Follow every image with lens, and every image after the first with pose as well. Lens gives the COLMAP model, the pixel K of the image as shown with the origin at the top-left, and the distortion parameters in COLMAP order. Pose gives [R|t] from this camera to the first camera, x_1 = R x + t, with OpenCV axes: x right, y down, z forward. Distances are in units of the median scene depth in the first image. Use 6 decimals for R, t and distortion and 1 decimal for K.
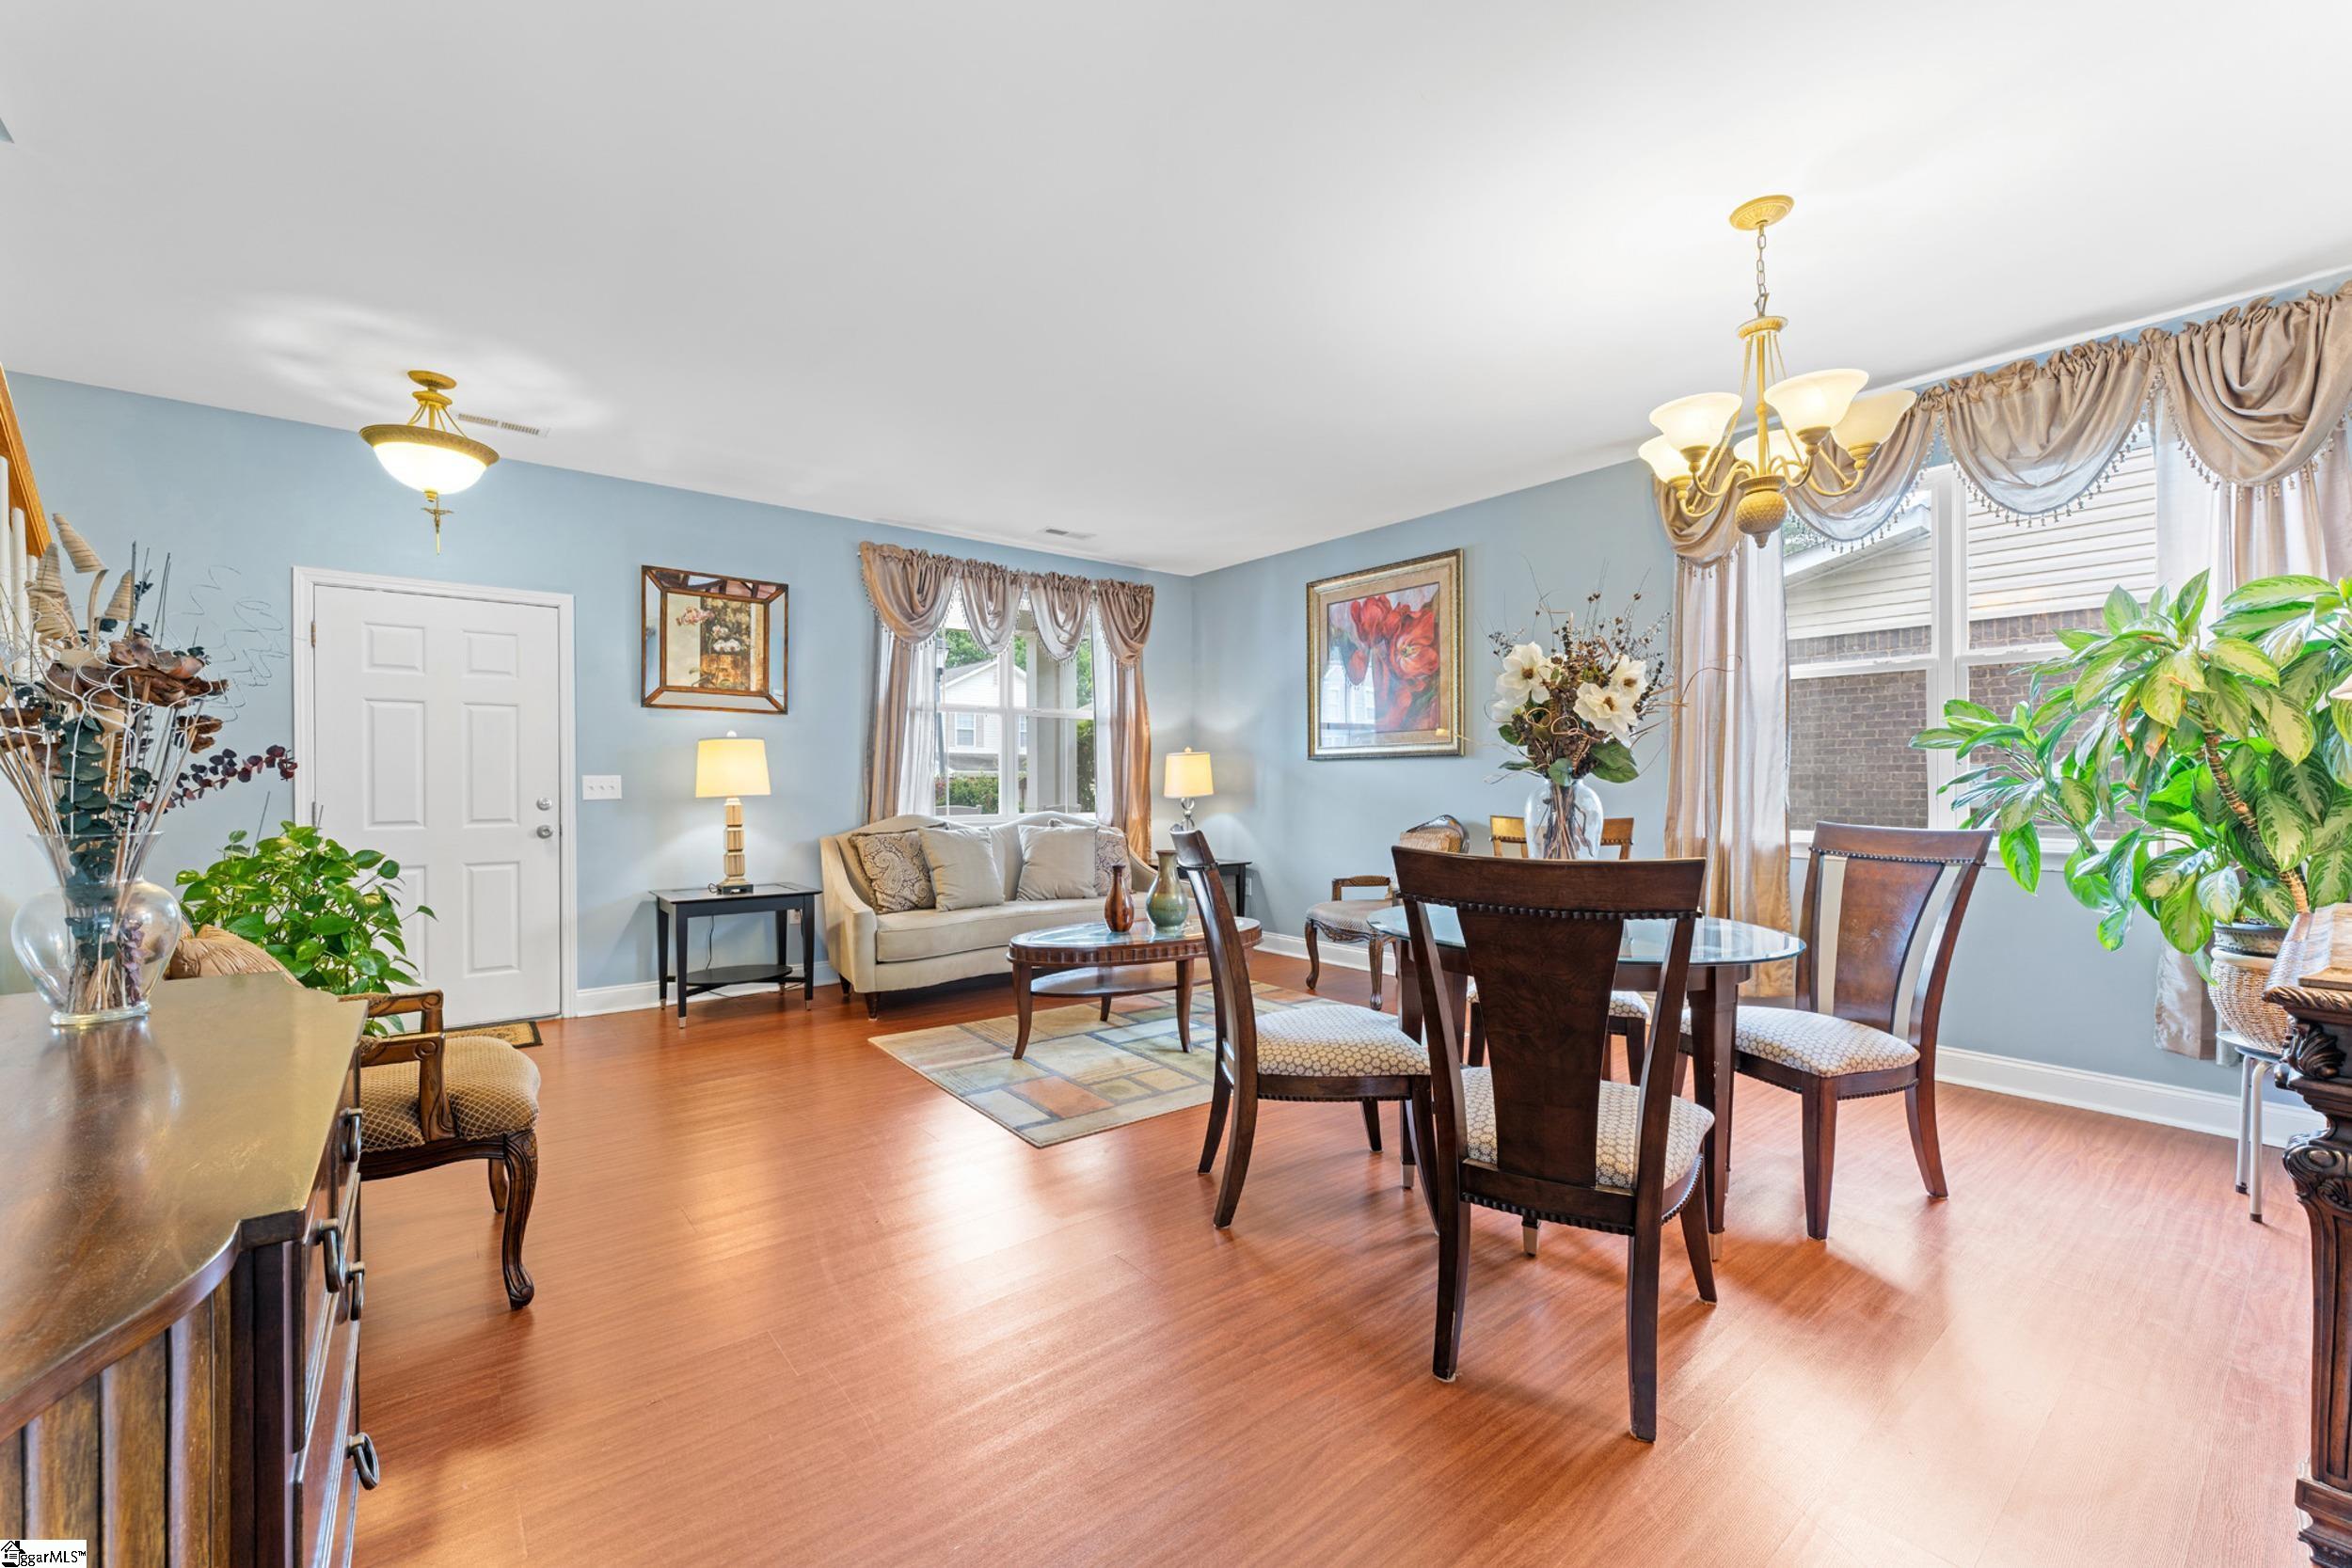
lens RADIAL K [[950.7, 0, 1175.6], [0, 950.7, 787.3], [0, 0, 1]] dist [-0.002238, 0.000225]
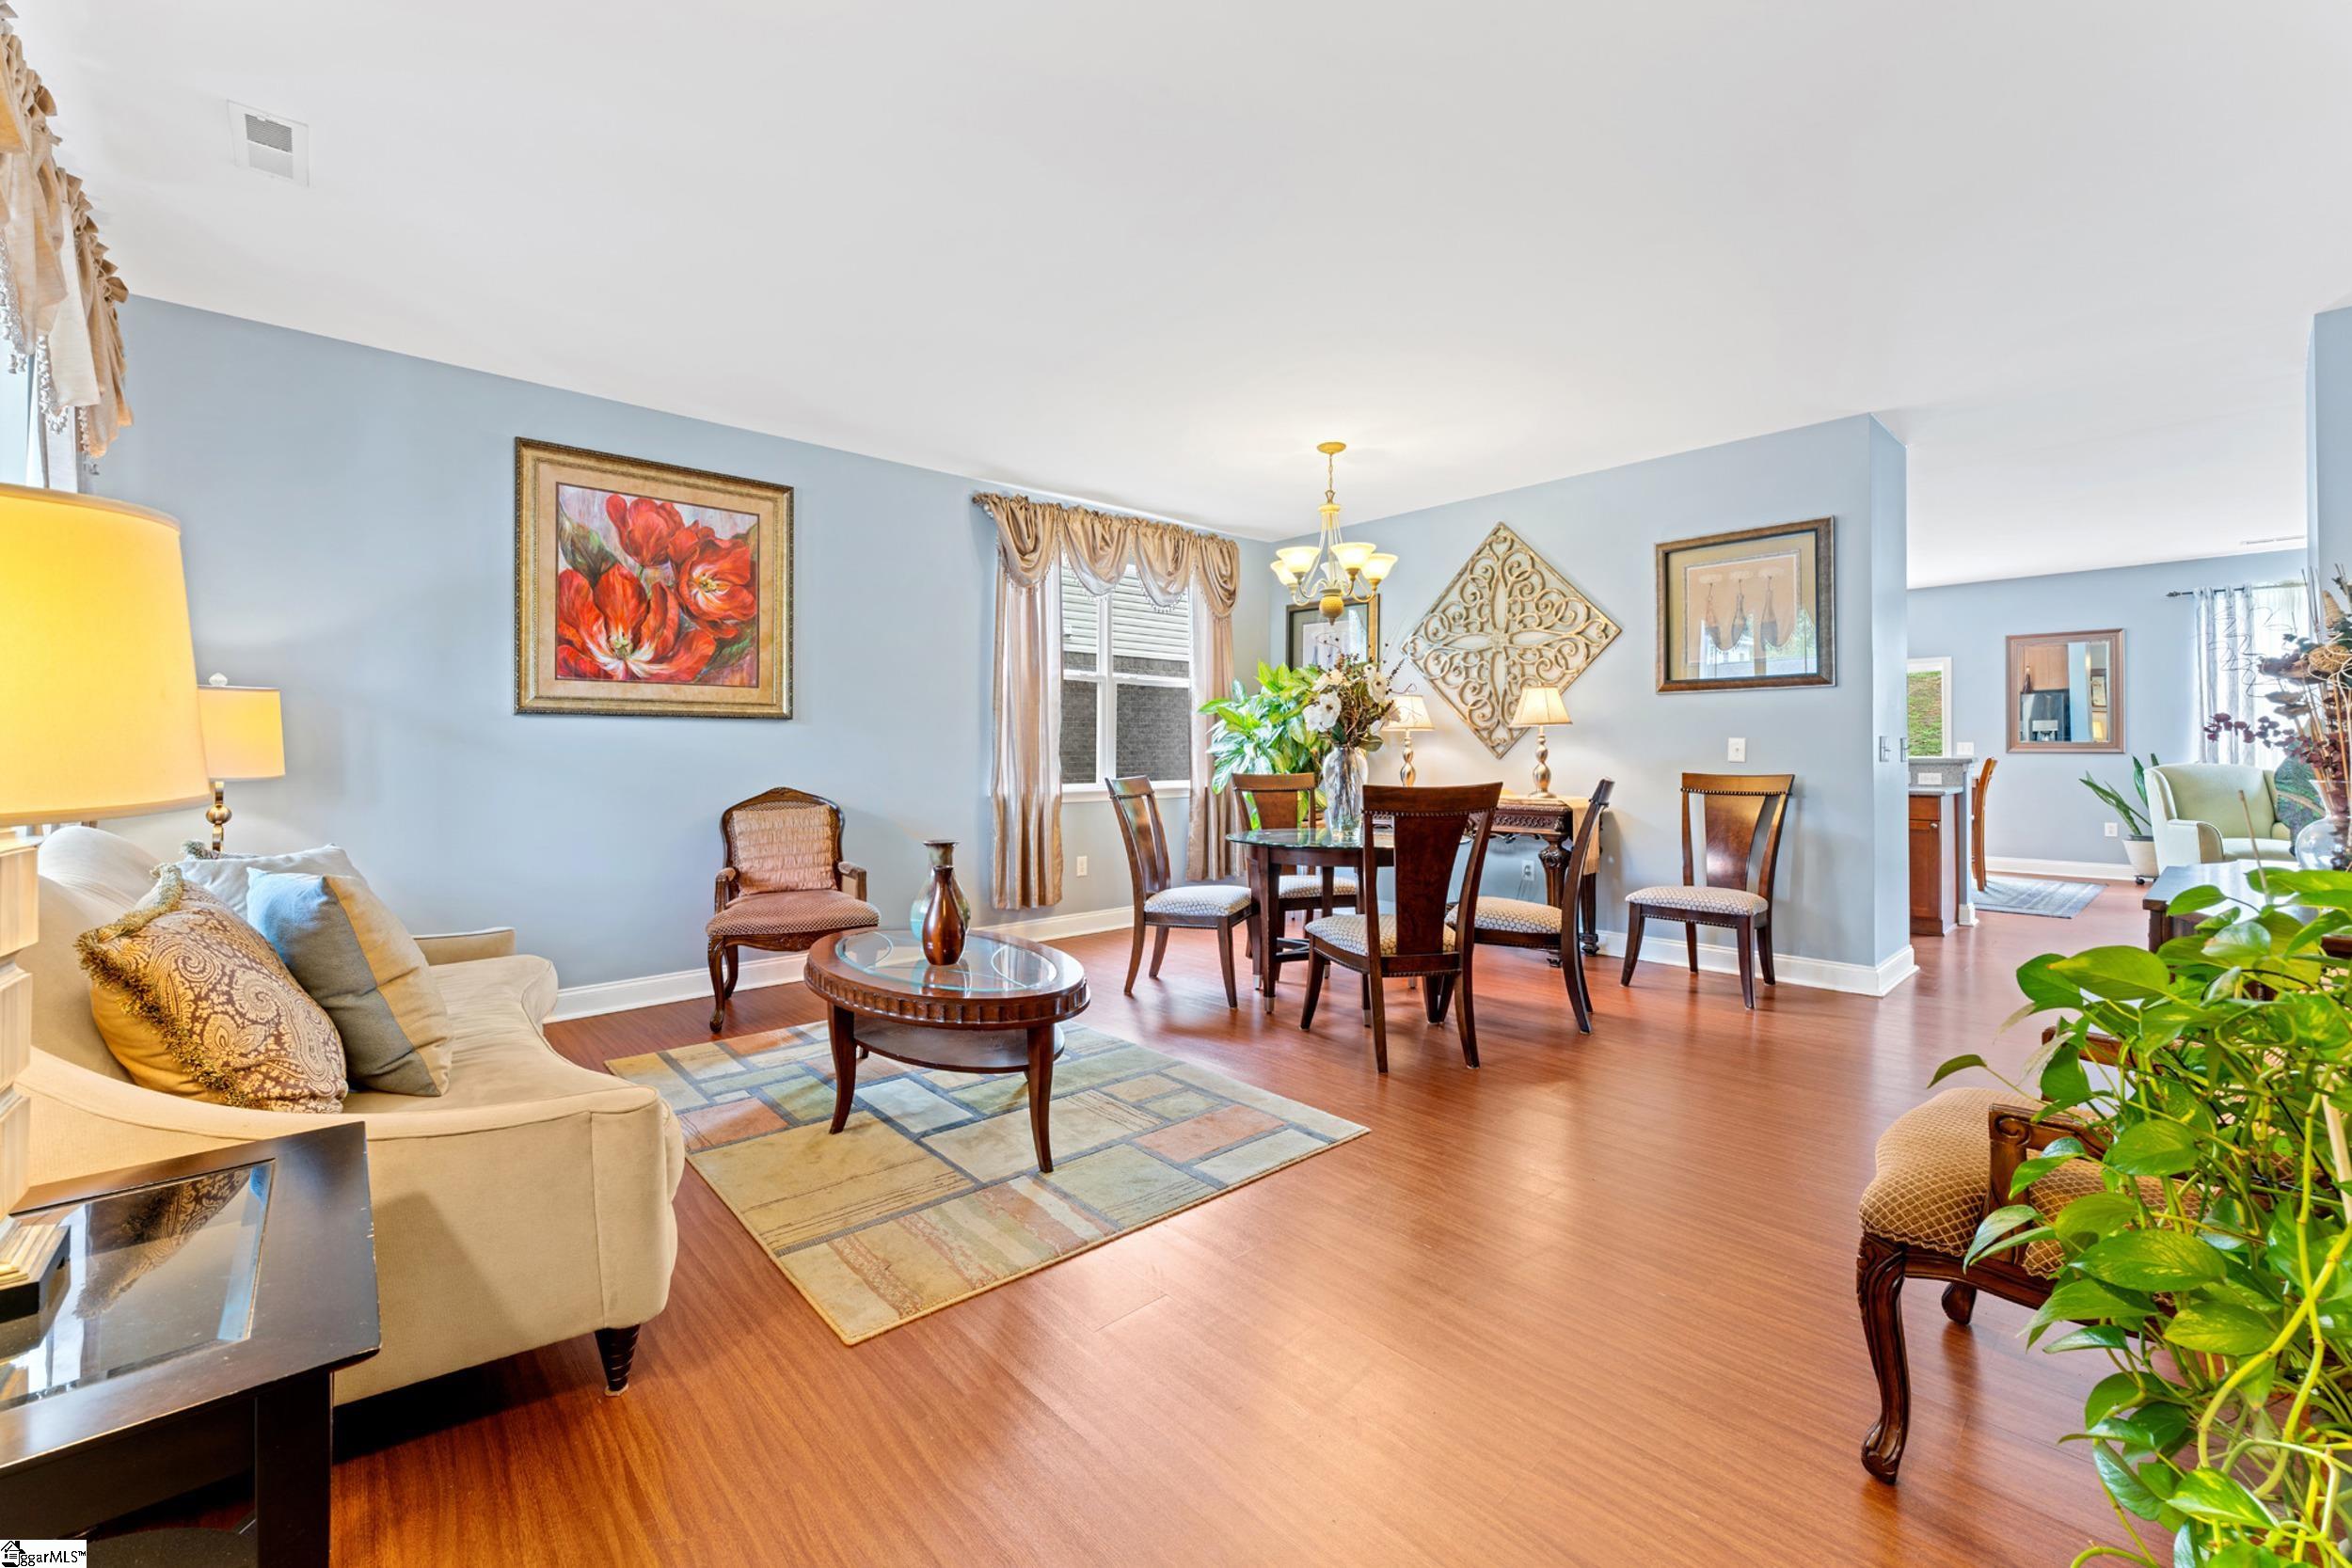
lens RADIAL K [[950.7, 0, 1155.6], [0, 950.7, 742.5], [0, 0, 1]] dist [-0.002238, 0.000225]
pose [[-0.058028, 0.014038, 0.998216, -1.039123], [0.006237, 0.999887, -0.013698, 0.004204], [-0.998295, 0.005431, -0.058109, 1.217883]]
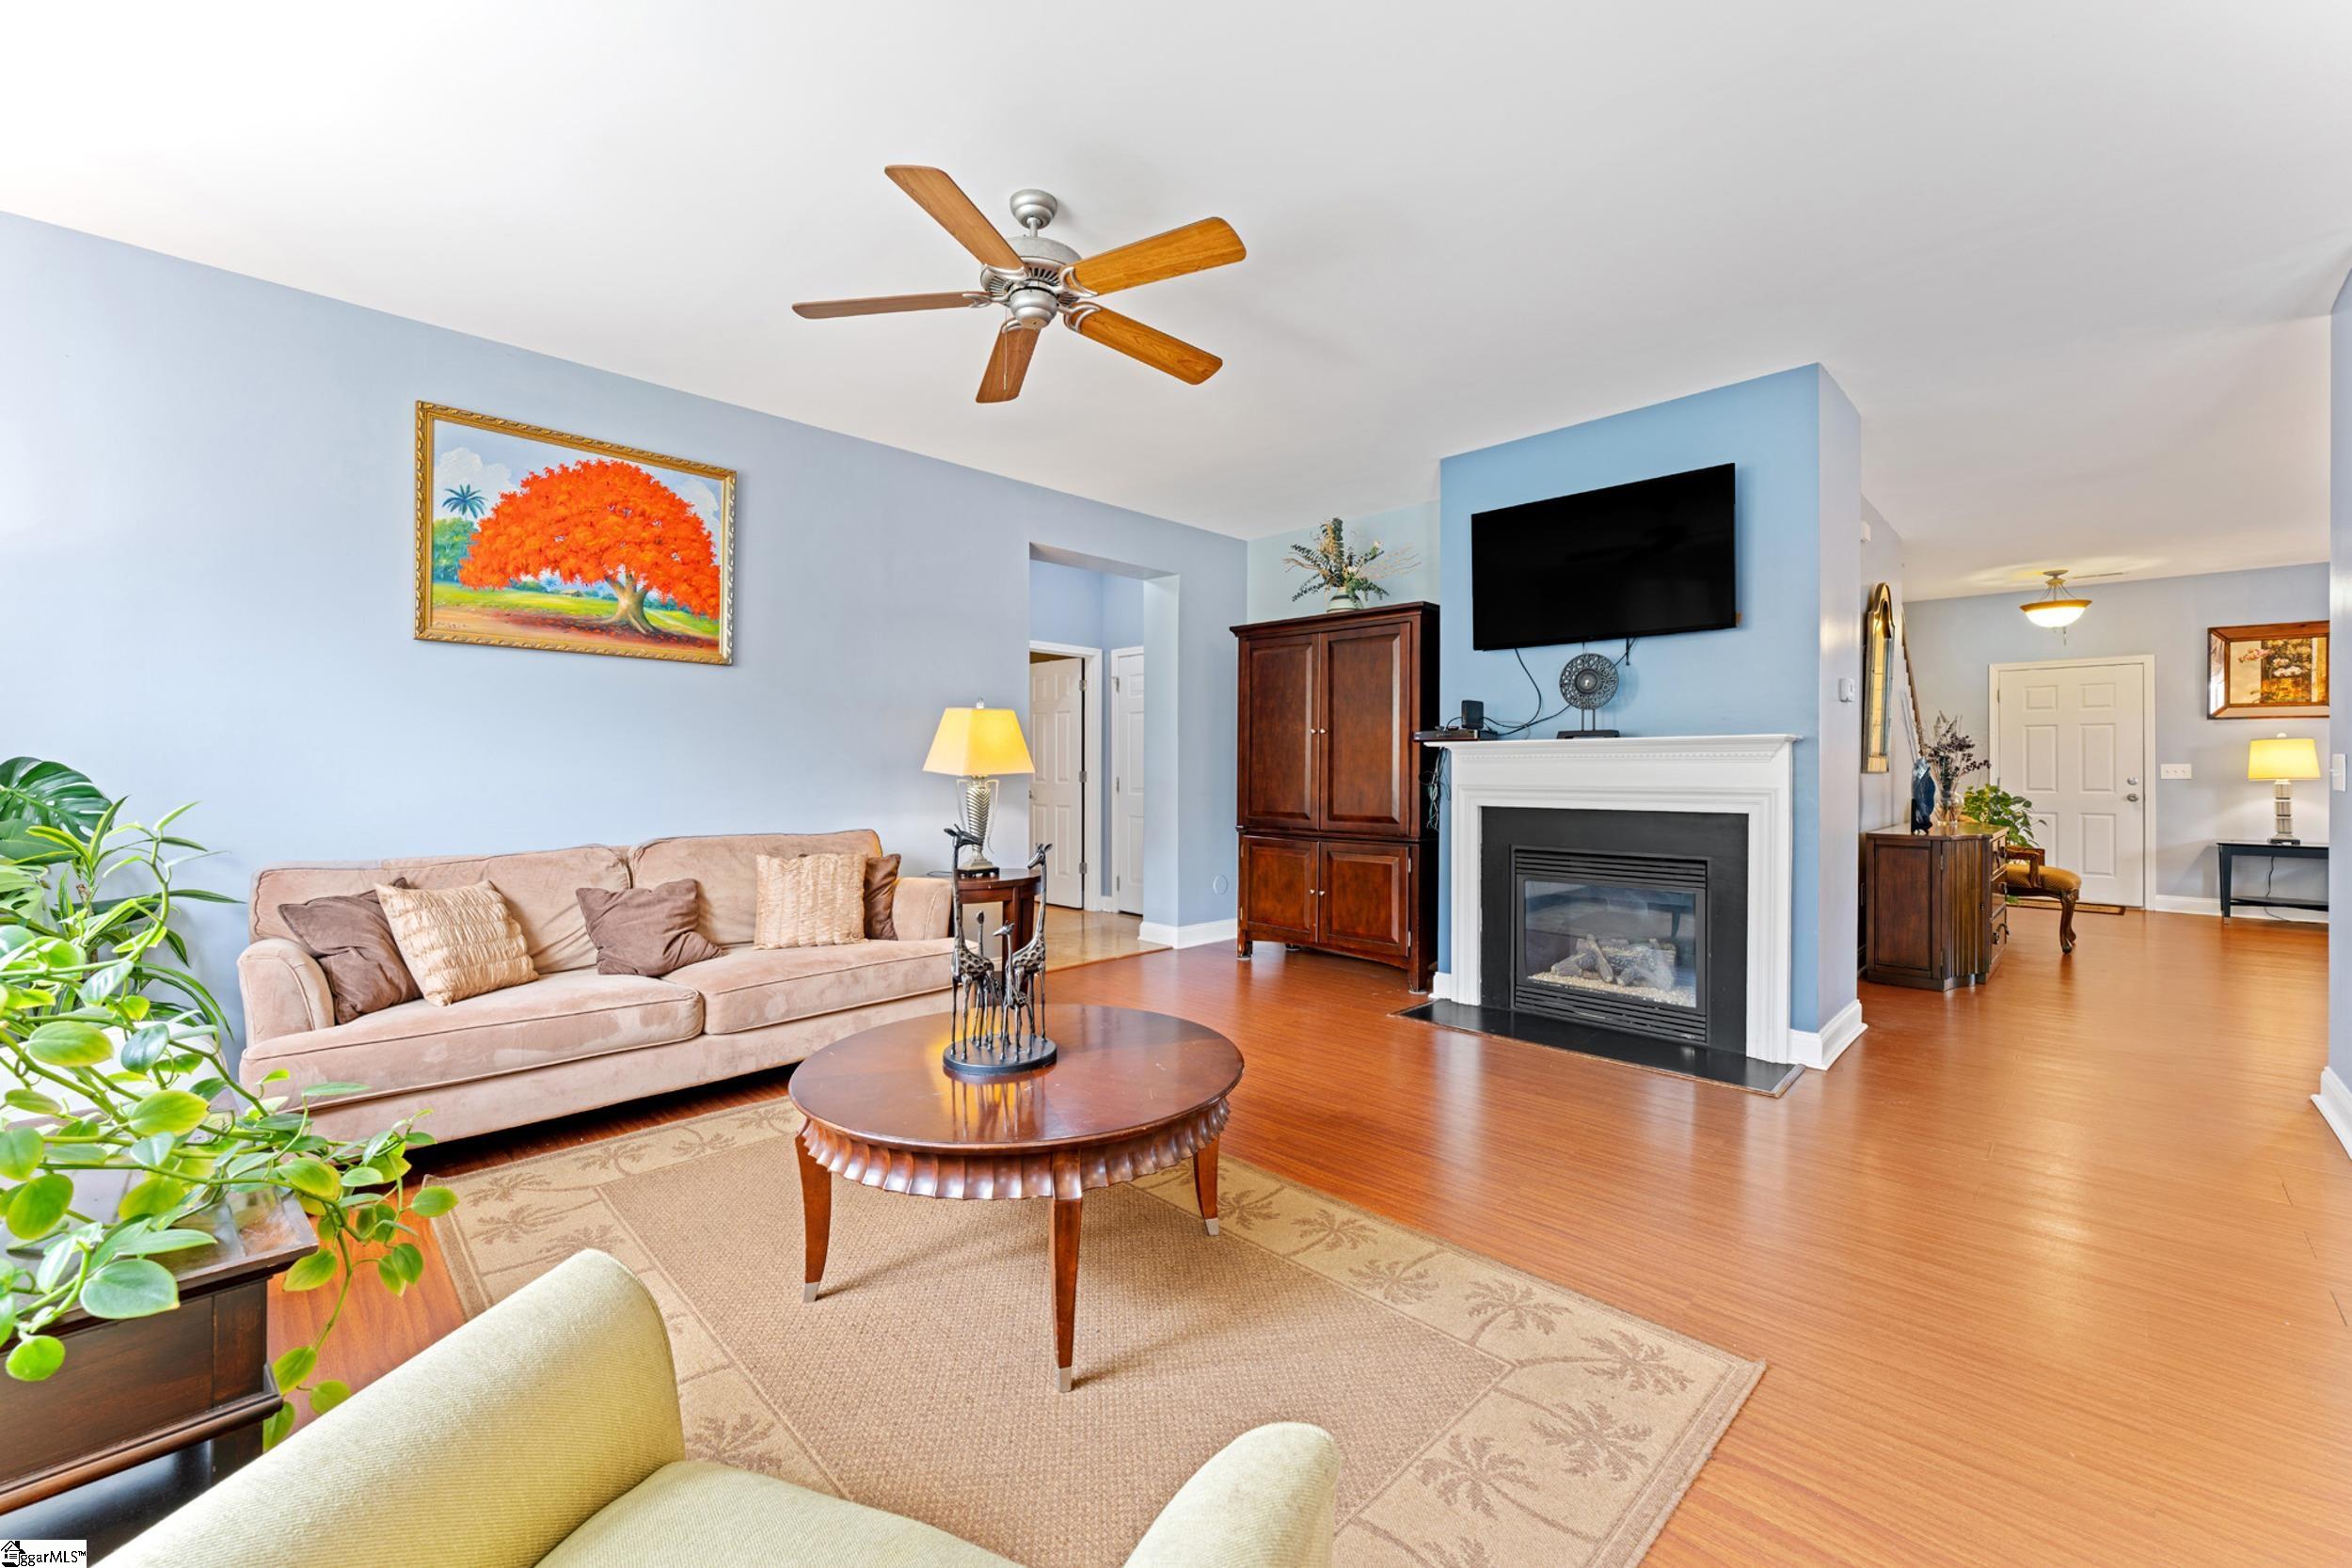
lens RADIAL K [[950.7, 0, 1166.8], [0, 950.7, 767.9], [0, 0, 1]] dist [-0.002238, 0.000225]
pose [[0.108916, 0.002432, -0.994048, 0.762026], [-0.003970, 0.999990, 0.002011, -0.002031], [0.994043, 0.003727, 0.108924, -0.823865]]
